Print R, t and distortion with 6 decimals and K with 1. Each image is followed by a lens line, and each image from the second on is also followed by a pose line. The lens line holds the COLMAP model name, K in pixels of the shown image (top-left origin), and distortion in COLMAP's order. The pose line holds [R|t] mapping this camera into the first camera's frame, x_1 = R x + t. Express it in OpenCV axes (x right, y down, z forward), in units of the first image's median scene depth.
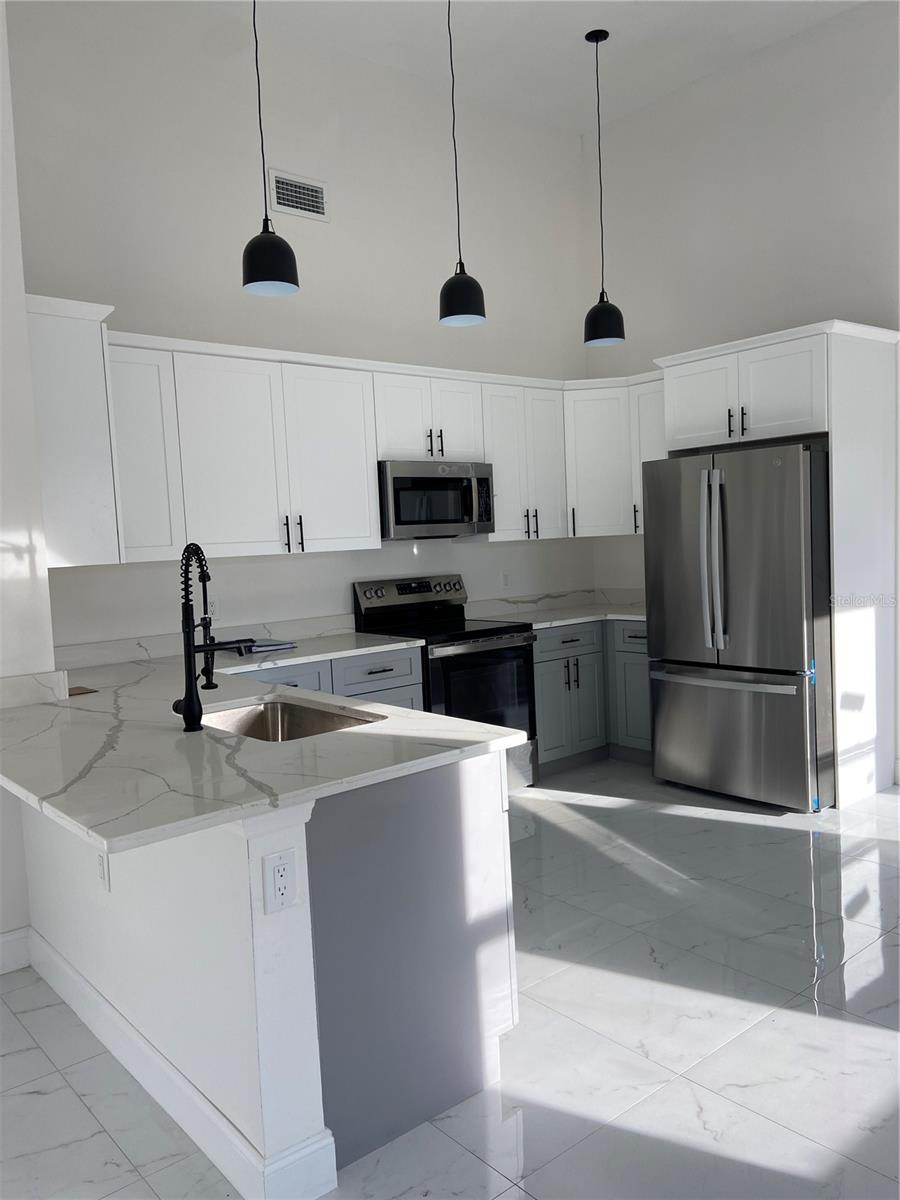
lens RADIAL K [[885.4, 0, 452.0], [0, 885.4, 593.2], [0, 0, 1]] dist [0.100057, -0.143914]
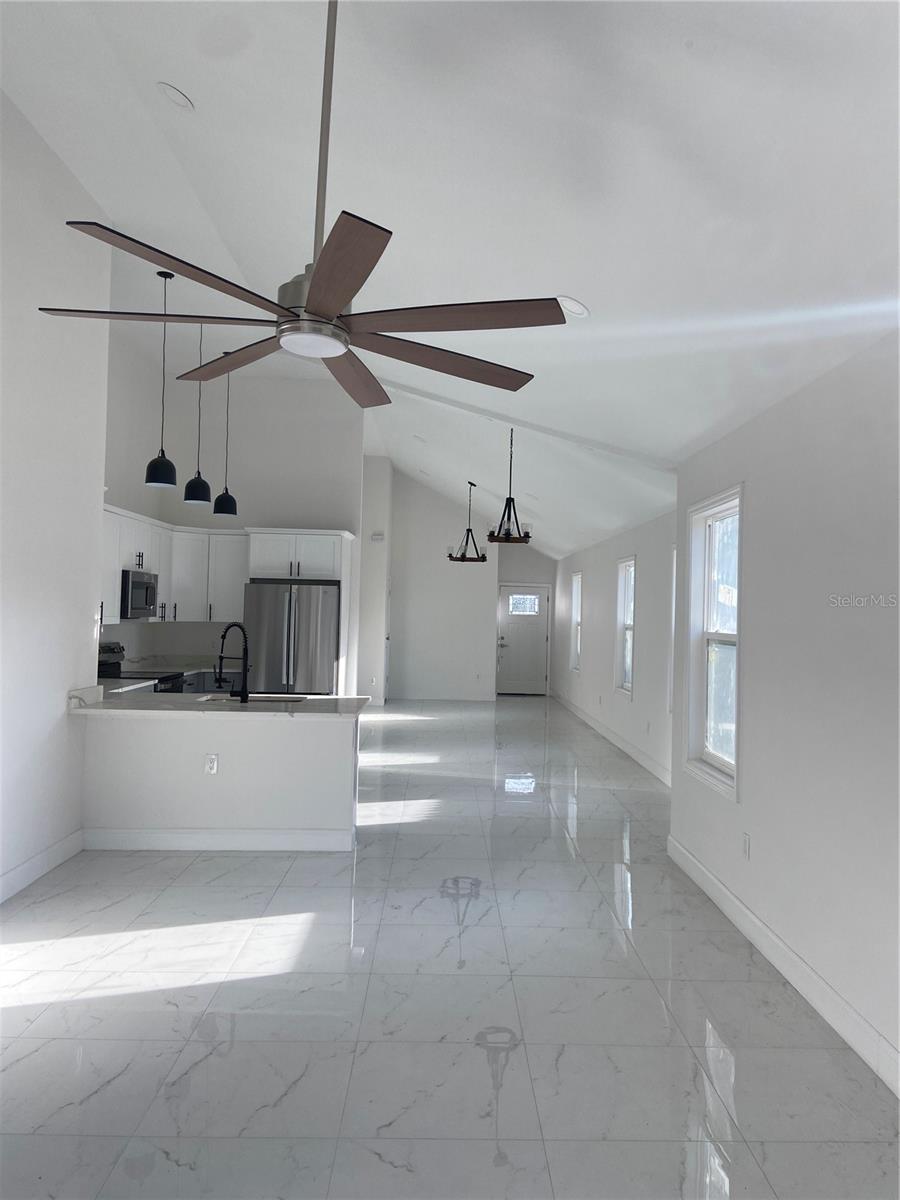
lens RADIAL K [[885.4, 0, 452.0], [0, 885.4, 593.2], [0, 0, 1]] dist [0.100057, -0.143914]
pose [[0.634129, 0.077177, 0.769366, -0.953249], [-0.003715, 0.995299, -0.096779, 0.049155], [-0.773219, 0.058513, 0.631434, -0.493051]]
